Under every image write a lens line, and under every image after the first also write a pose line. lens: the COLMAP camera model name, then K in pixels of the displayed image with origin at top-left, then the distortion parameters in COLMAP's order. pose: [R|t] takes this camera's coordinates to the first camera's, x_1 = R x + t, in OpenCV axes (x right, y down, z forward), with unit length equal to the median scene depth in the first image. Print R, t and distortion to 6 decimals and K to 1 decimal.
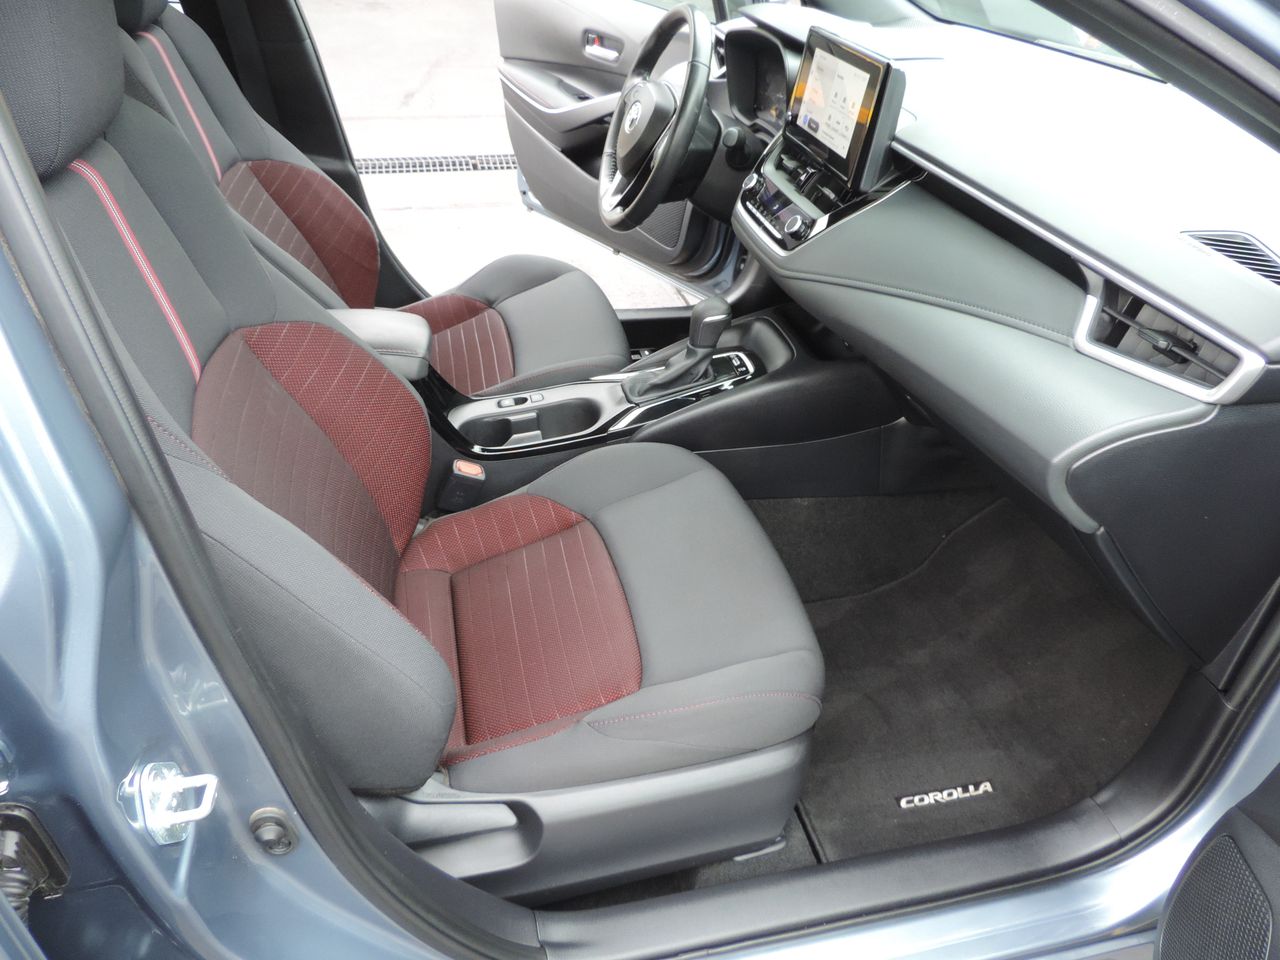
lens RADIAL K [[900.1, 0, 640.0], [0, 900.1, 480.0], [0, 0, 1]] dist [-0.028629, -0.005821]
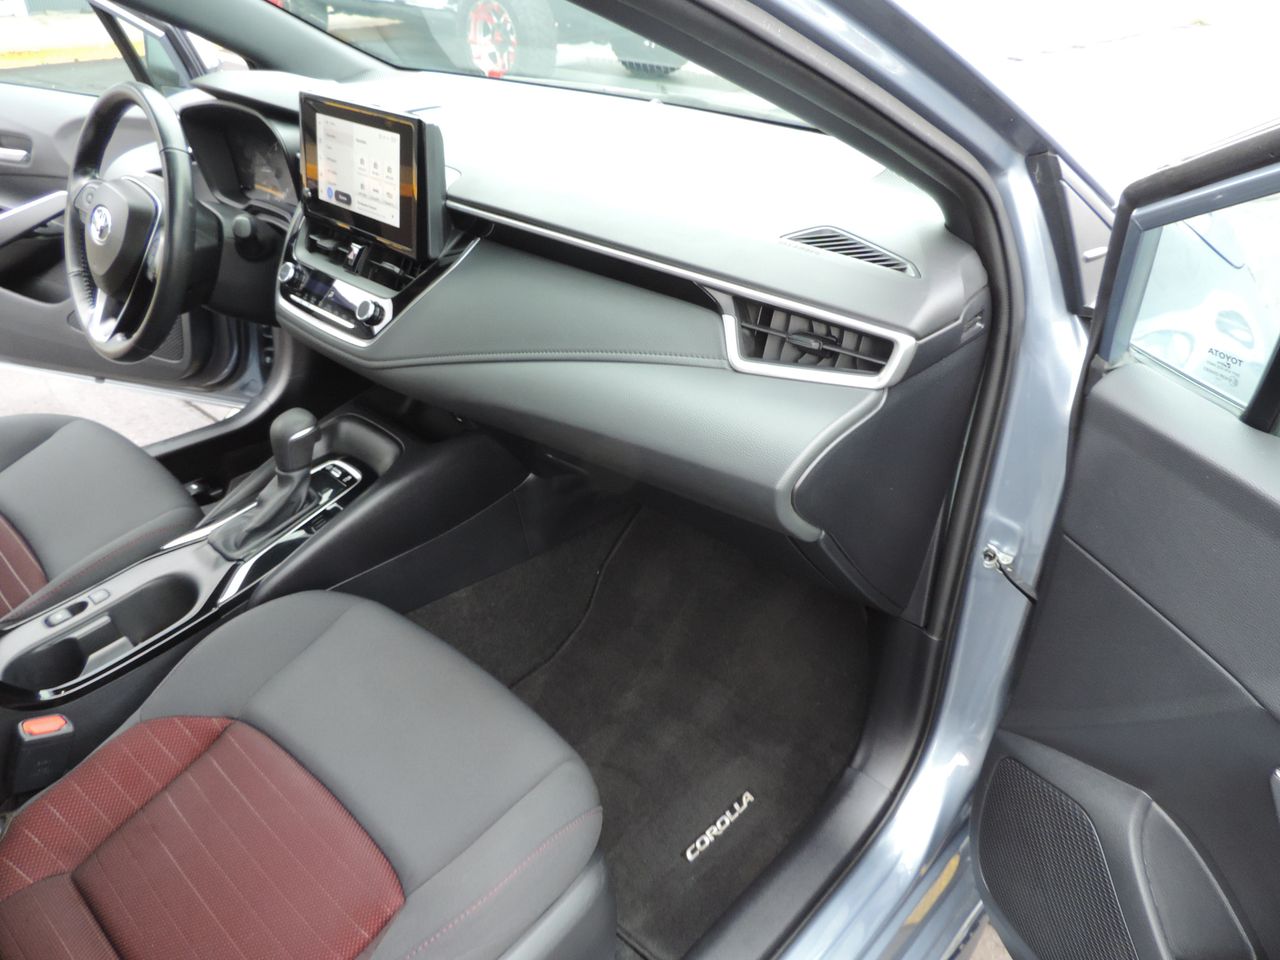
lens RADIAL K [[901.5, 0, 640.0], [0, 901.5, 480.0], [0, 0, 1]] dist [-0.036116, 0.025247]
pose [[0.824565, -0.313472, 0.470987, -0.067563], [0.335346, 0.941272, 0.039381, -0.065509], [-0.455671, 0.125471, 0.881261, 0.111124]]
